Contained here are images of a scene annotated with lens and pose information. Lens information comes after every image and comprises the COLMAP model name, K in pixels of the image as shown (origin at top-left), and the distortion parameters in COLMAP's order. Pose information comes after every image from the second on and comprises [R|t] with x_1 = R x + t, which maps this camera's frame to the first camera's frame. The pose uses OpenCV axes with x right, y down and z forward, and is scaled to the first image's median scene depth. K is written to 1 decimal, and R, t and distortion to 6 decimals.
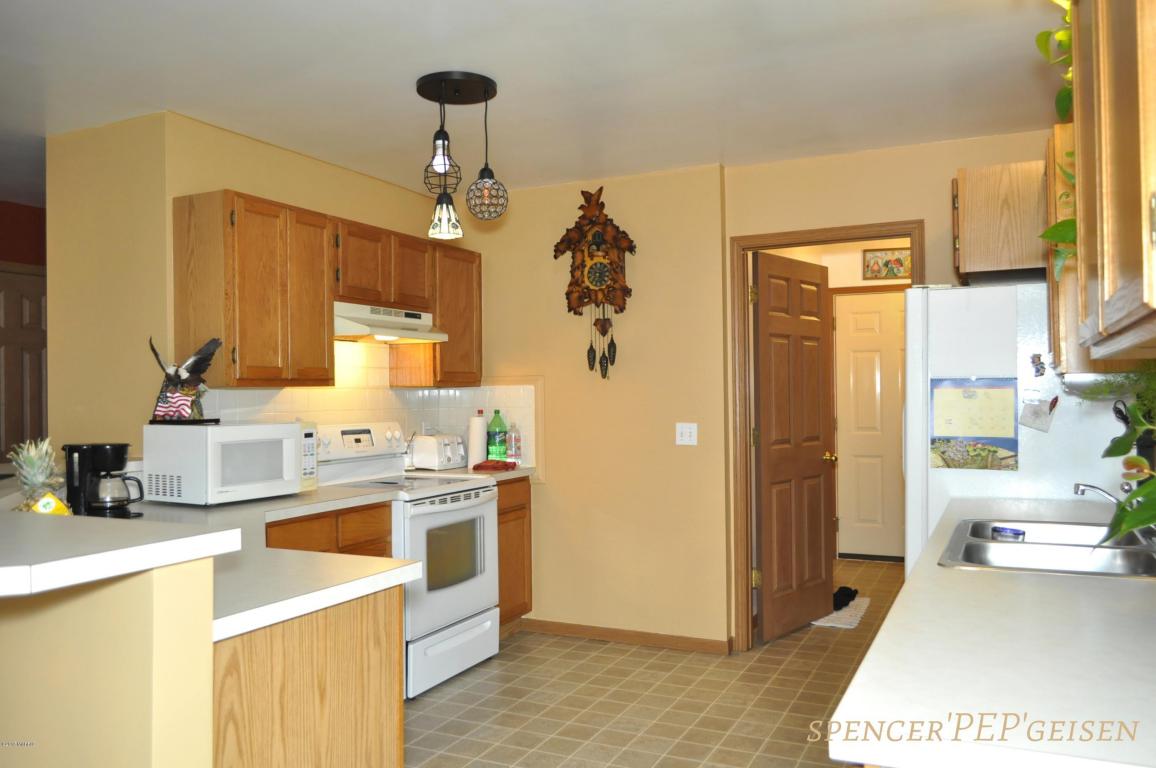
lens RADIAL K [[905.6, 0, 578.0], [0, 905.6, 384.0], [0, 0, 1]] dist [-0.006491, 0.002117]
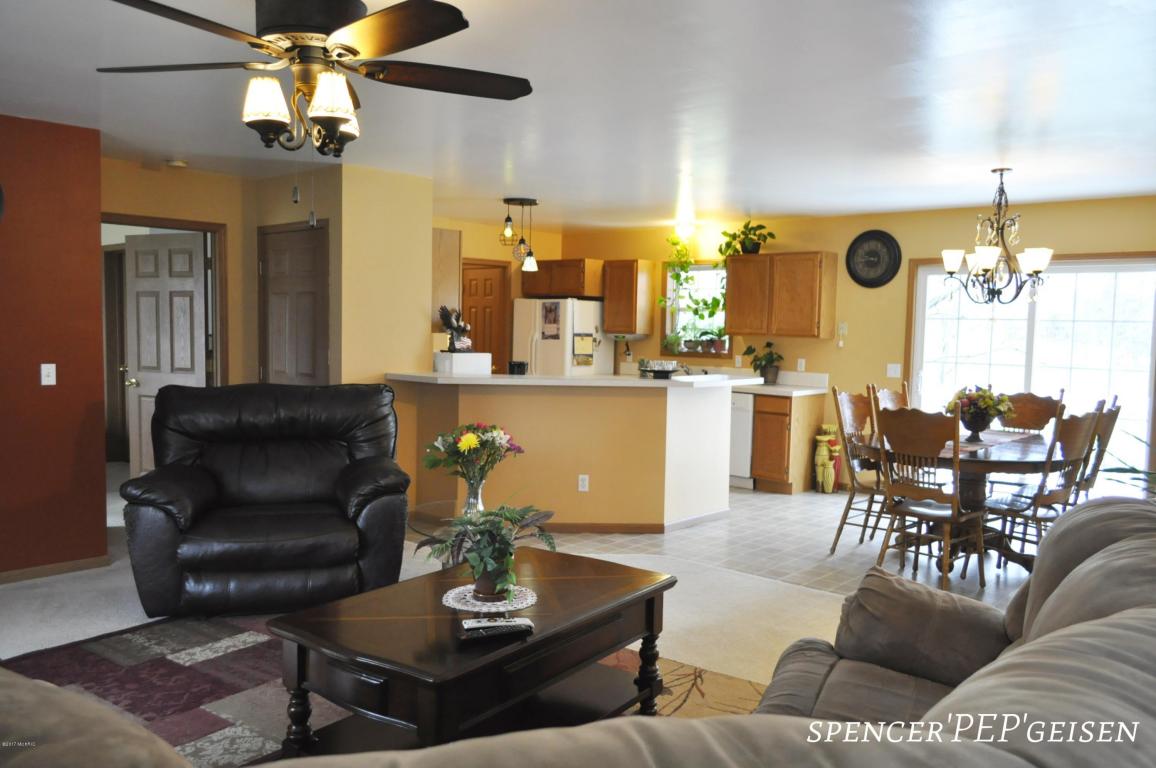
lens RADIAL K [[905.6, 0, 578.0], [0, 905.6, 384.0], [0, 0, 1]] dist [-0.006491, 0.002117]
pose [[0.284301, -0.044359, 0.957708, -2.133699], [-0.034833, 0.997792, 0.056556, -0.006934], [-0.958102, -0.049439, 0.282128, 0.196614]]
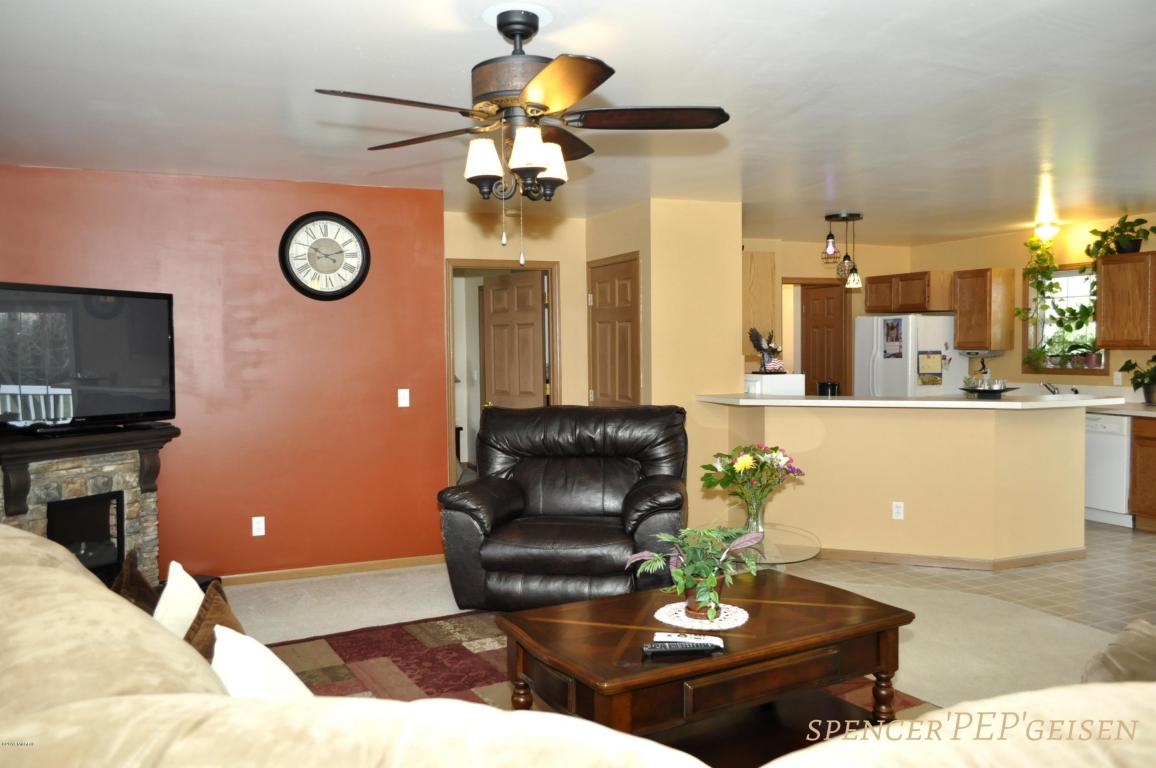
lens RADIAL K [[905.6, 0, 578.0], [0, 905.6, 384.0], [0, 0, 1]] dist [-0.006491, 0.002117]
pose [[0.657524, -0.027500, 0.752932, -2.076831], [-0.006109, 0.999106, 0.041827, -0.012241], [-0.753409, -0.032102, 0.656768, 0.036307]]
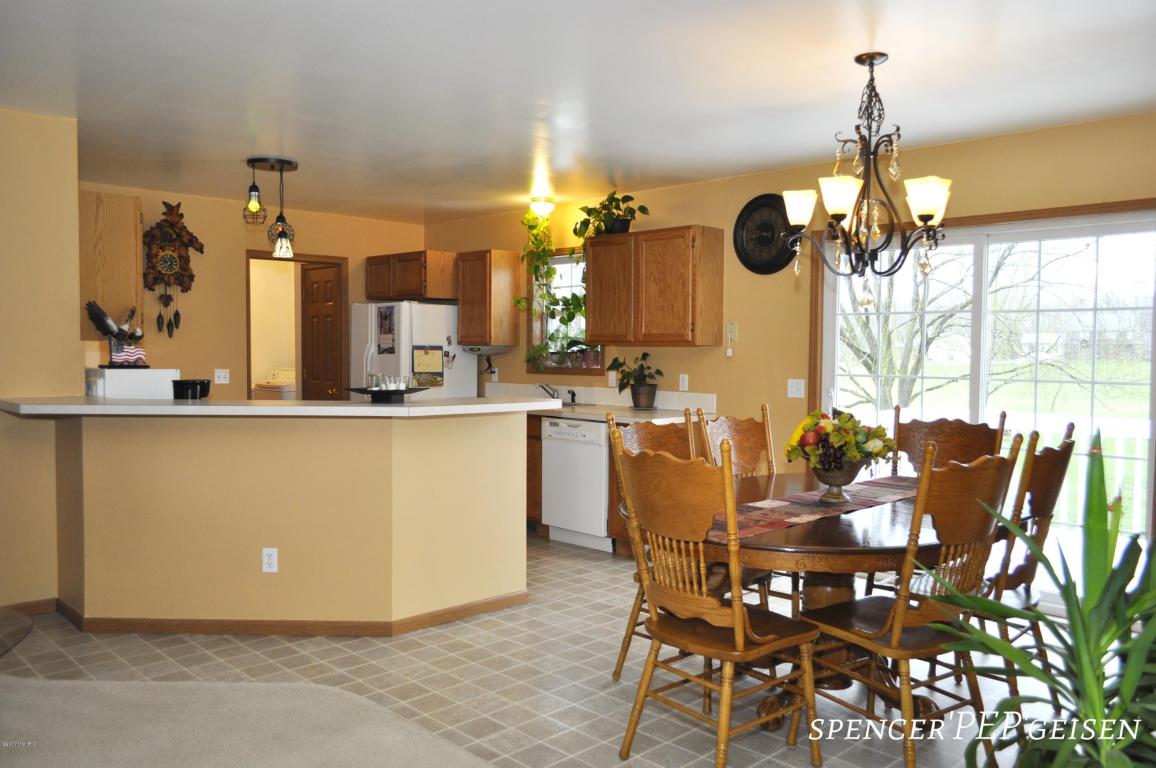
lens RADIAL K [[905.6, 0, 578.0], [0, 905.6, 384.0], [0, 0, 1]] dist [-0.006491, 0.002117]
pose [[0.343204, -0.021448, 0.939016, -1.416502], [-0.022449, 0.999266, 0.031029, 0.009999], [-0.938993, -0.031729, 0.342470, -0.097598]]
